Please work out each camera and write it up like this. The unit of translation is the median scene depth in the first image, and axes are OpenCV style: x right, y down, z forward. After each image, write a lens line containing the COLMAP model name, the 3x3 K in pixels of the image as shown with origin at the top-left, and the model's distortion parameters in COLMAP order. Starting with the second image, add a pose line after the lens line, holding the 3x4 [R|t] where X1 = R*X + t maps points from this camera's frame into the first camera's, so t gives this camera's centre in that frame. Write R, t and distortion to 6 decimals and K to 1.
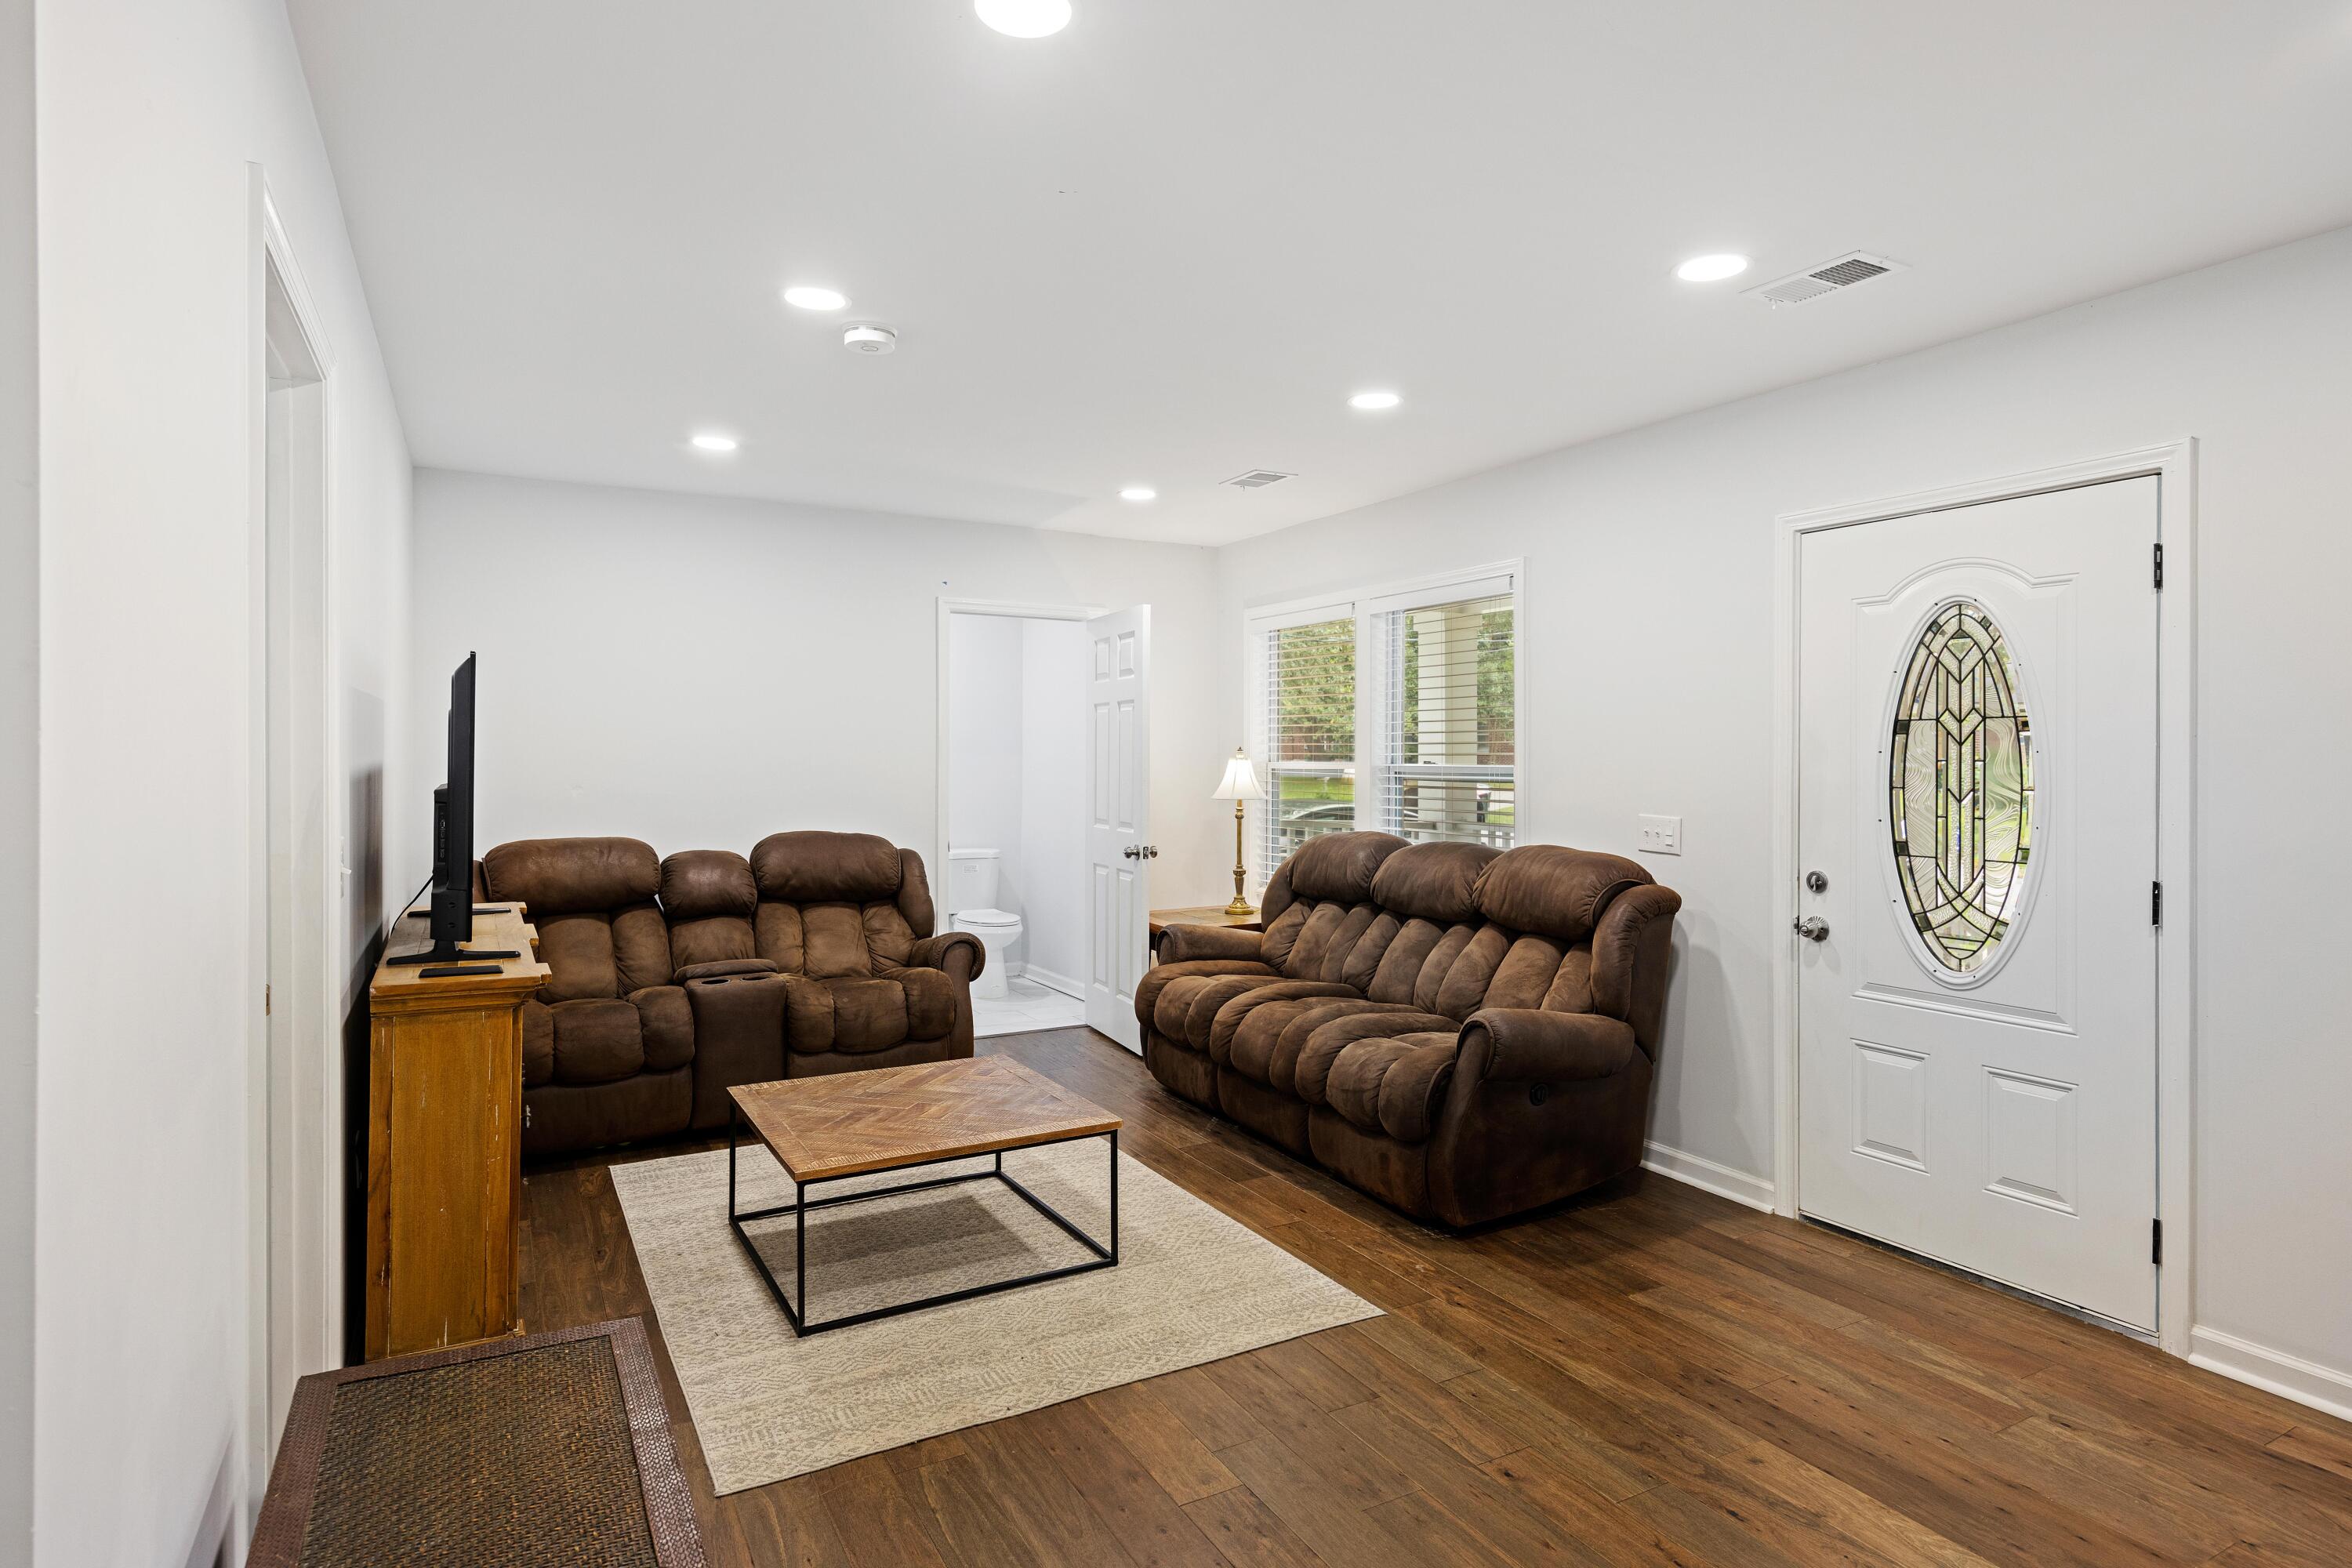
lens RADIAL K [[1241.9, 0, 1182.2], [0, 1241.9, 767.4], [0, 0, 1]] dist [0.011580, -0.000027]
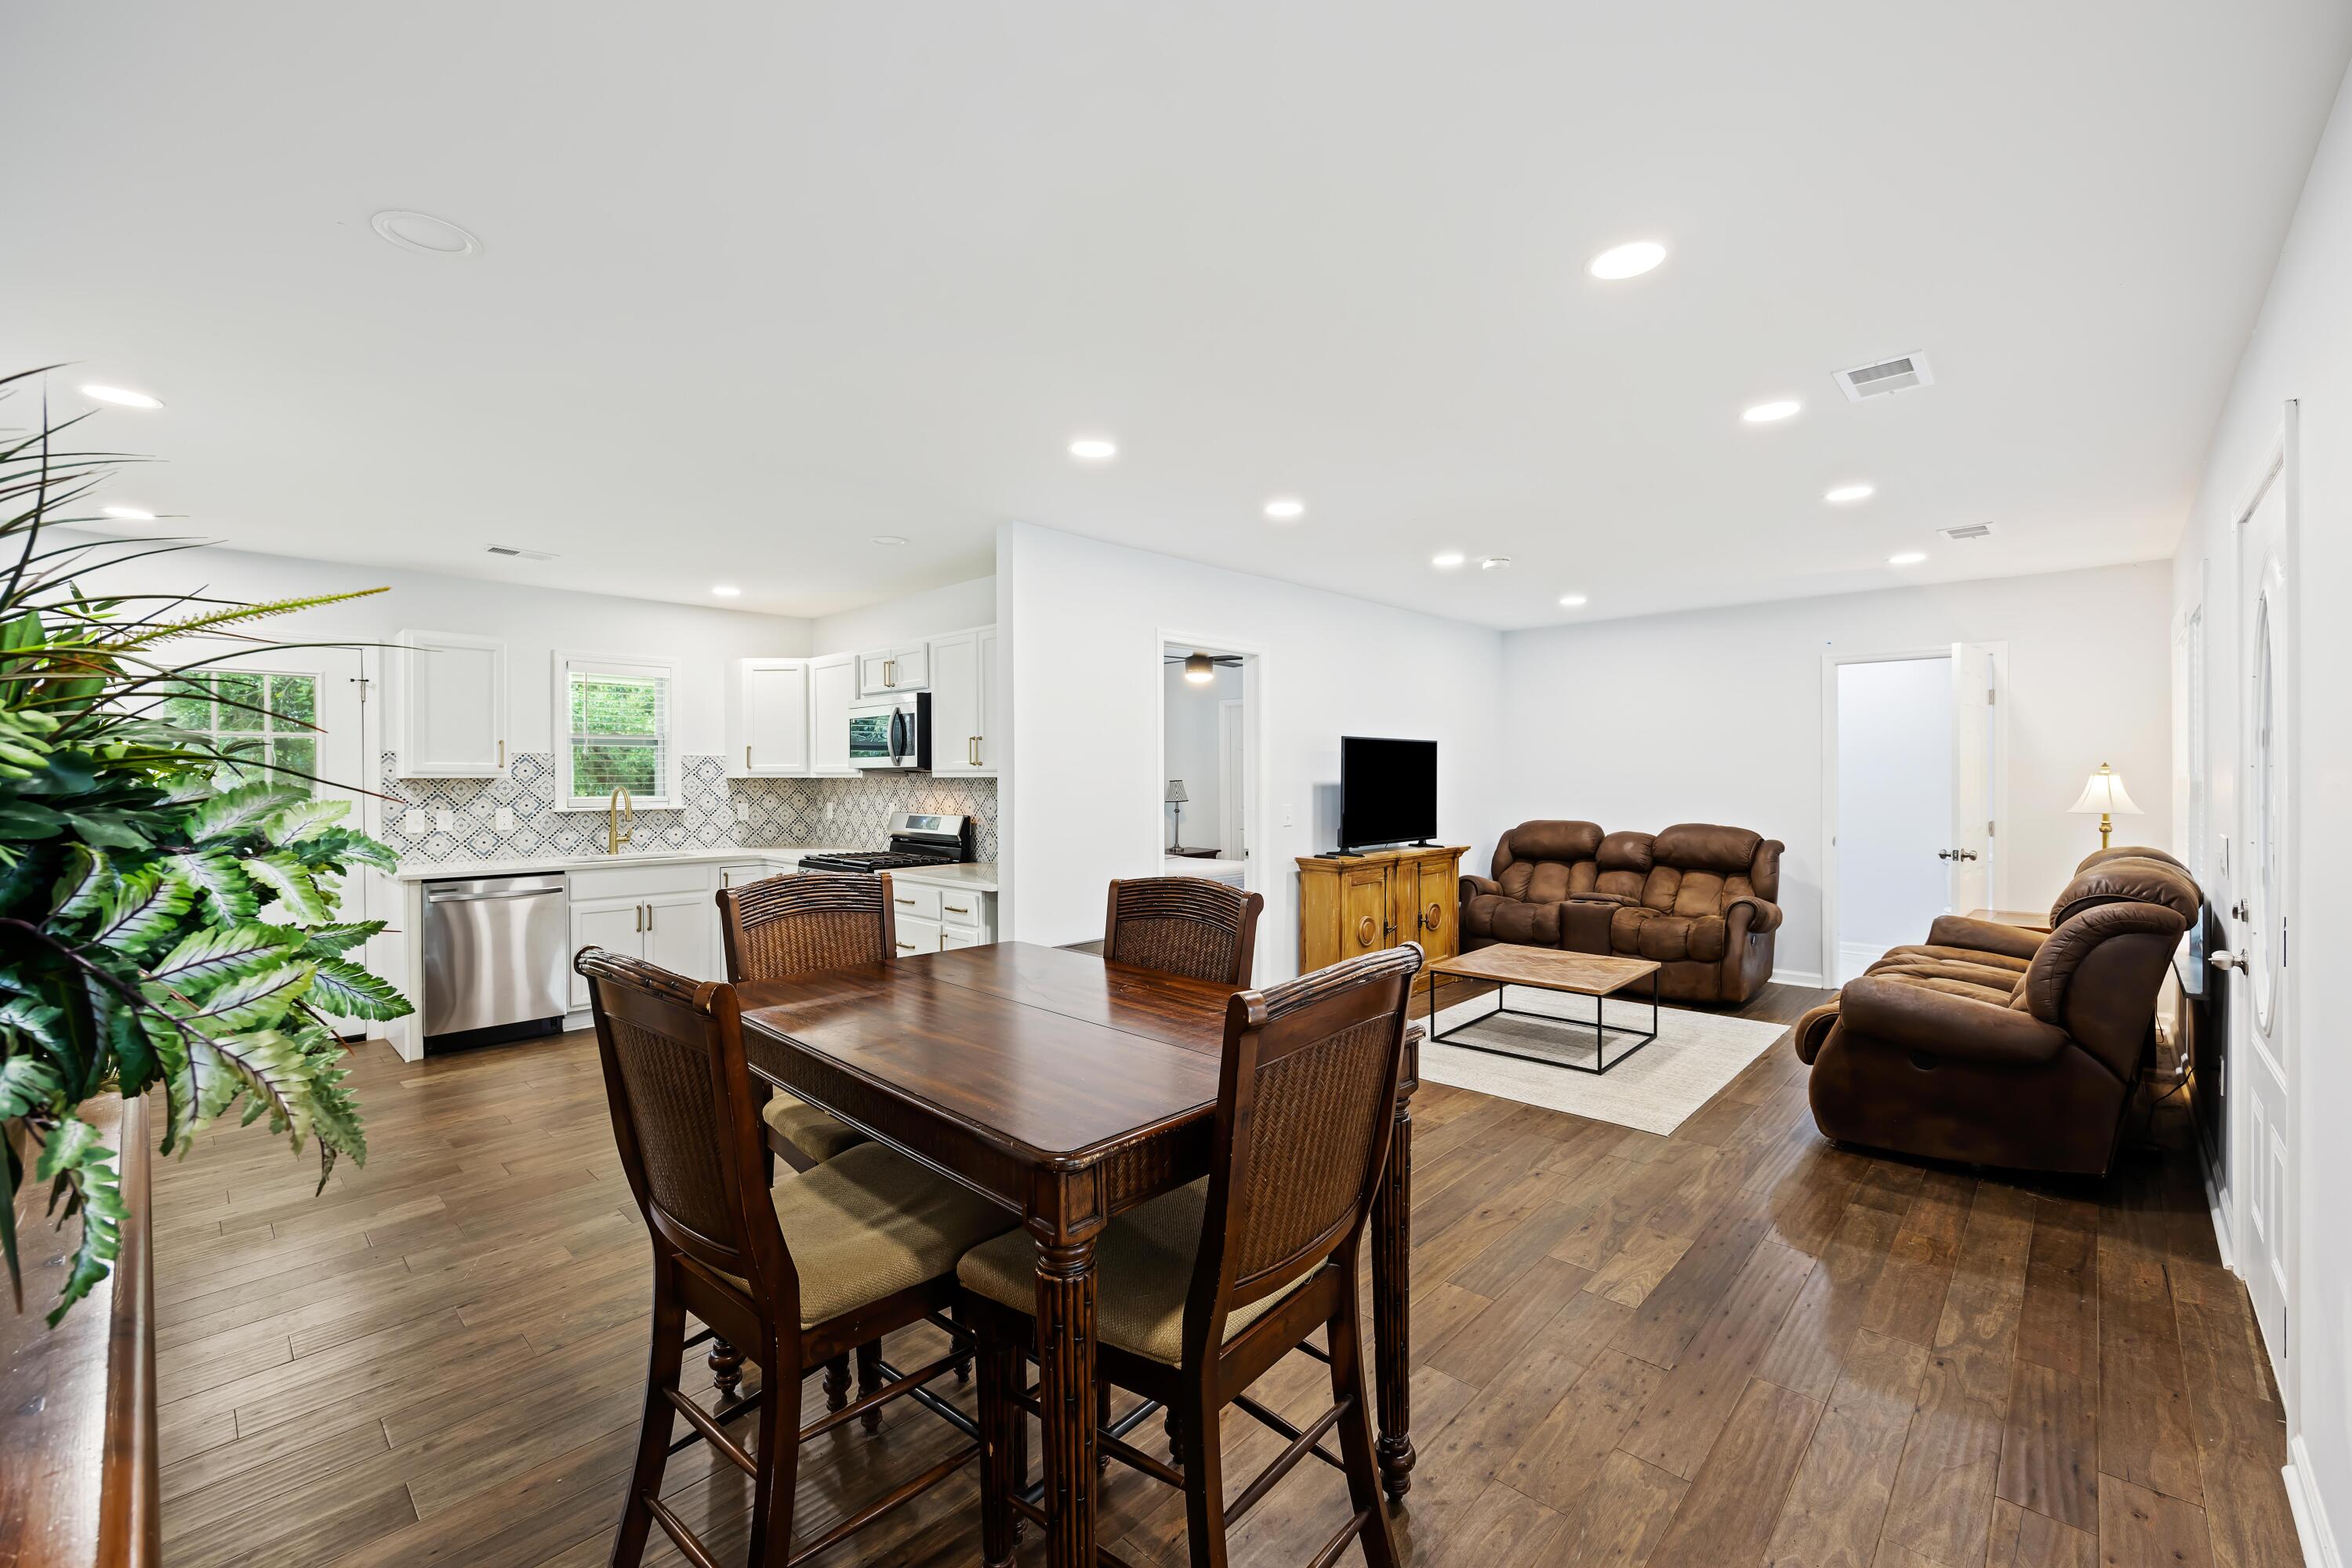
lens RADIAL K [[956.9, 0, 1184.5], [0, 956.9, 784.6], [0, 0, 1]] dist [0.000132, -0.001046]
pose [[0.299464, 0.002343, -0.954105, 0.842585], [-0.000246, 0.999997, 0.002379, 0.001173], [0.954108, -0.000478, 0.299463, 0.058947]]
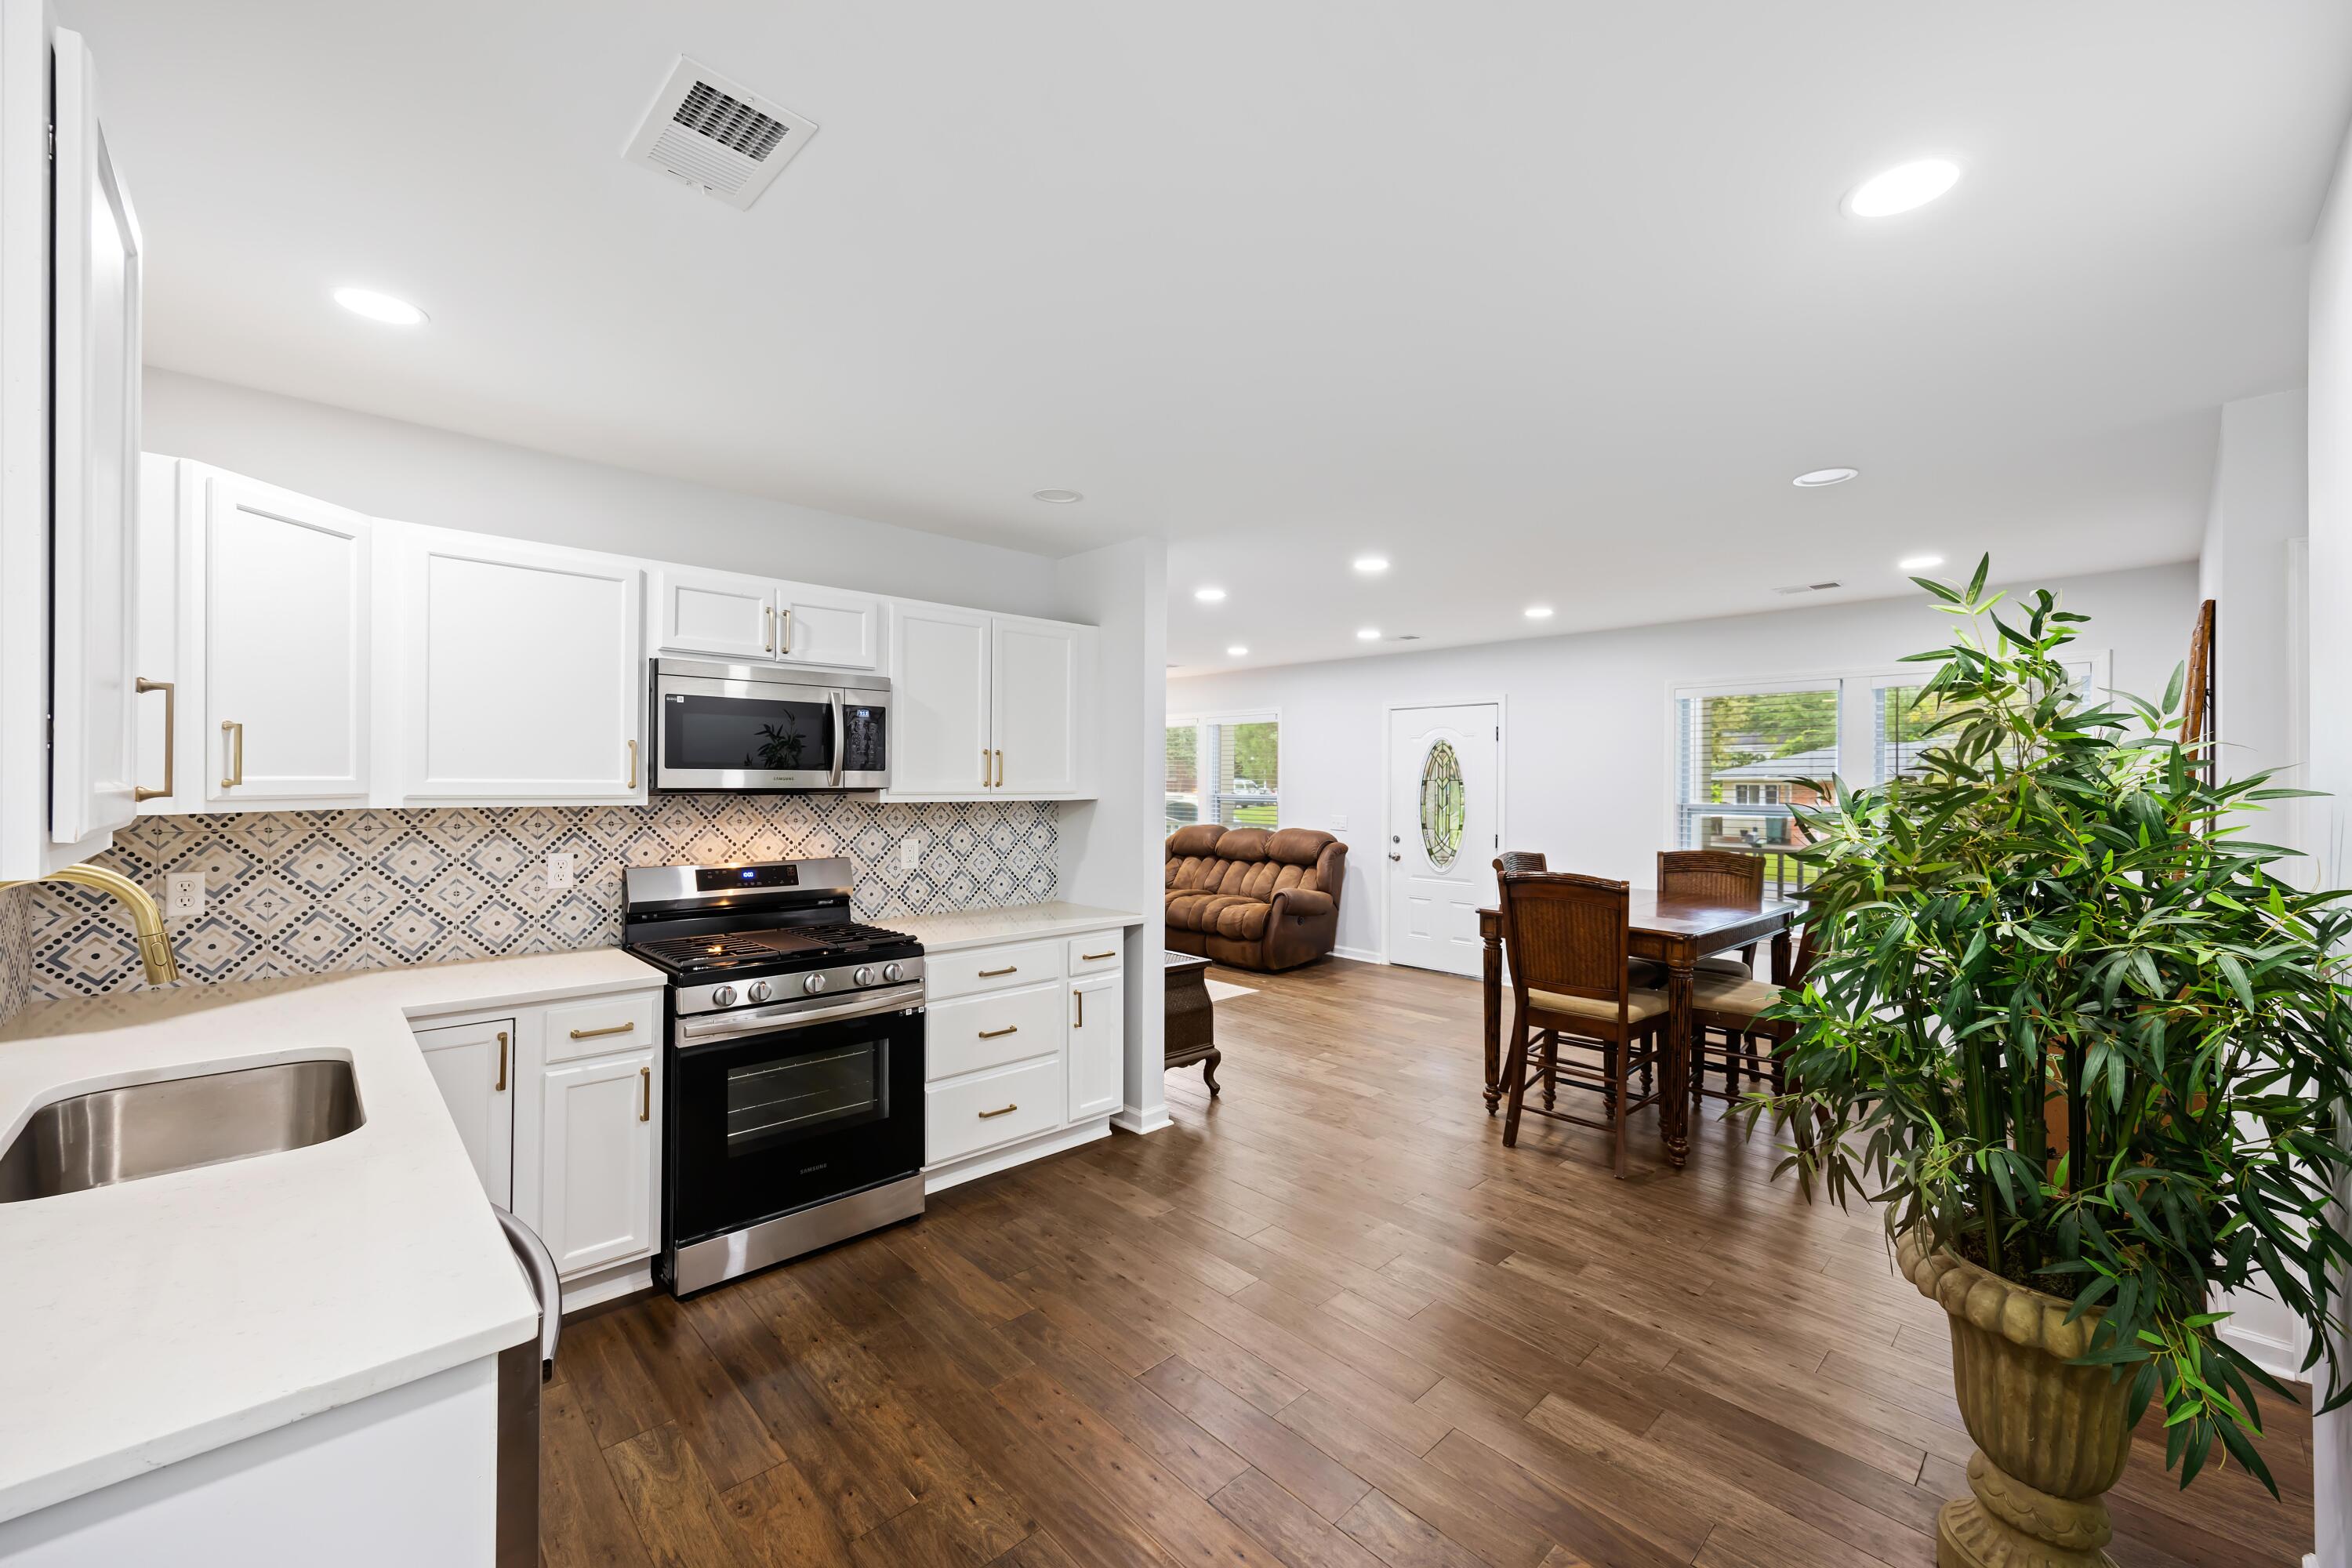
lens RADIAL K [[956.9, 0, 1142.7], [0, 956.9, 789.5], [0, 0, 1]] dist [0.000132, -0.001046]
pose [[0.972310, 0.000013, 0.233693, -0.450018], [-0.001086, 0.999989, 0.004463, -0.022090], [-0.233690, -0.004593, 0.972300, -0.783800]]
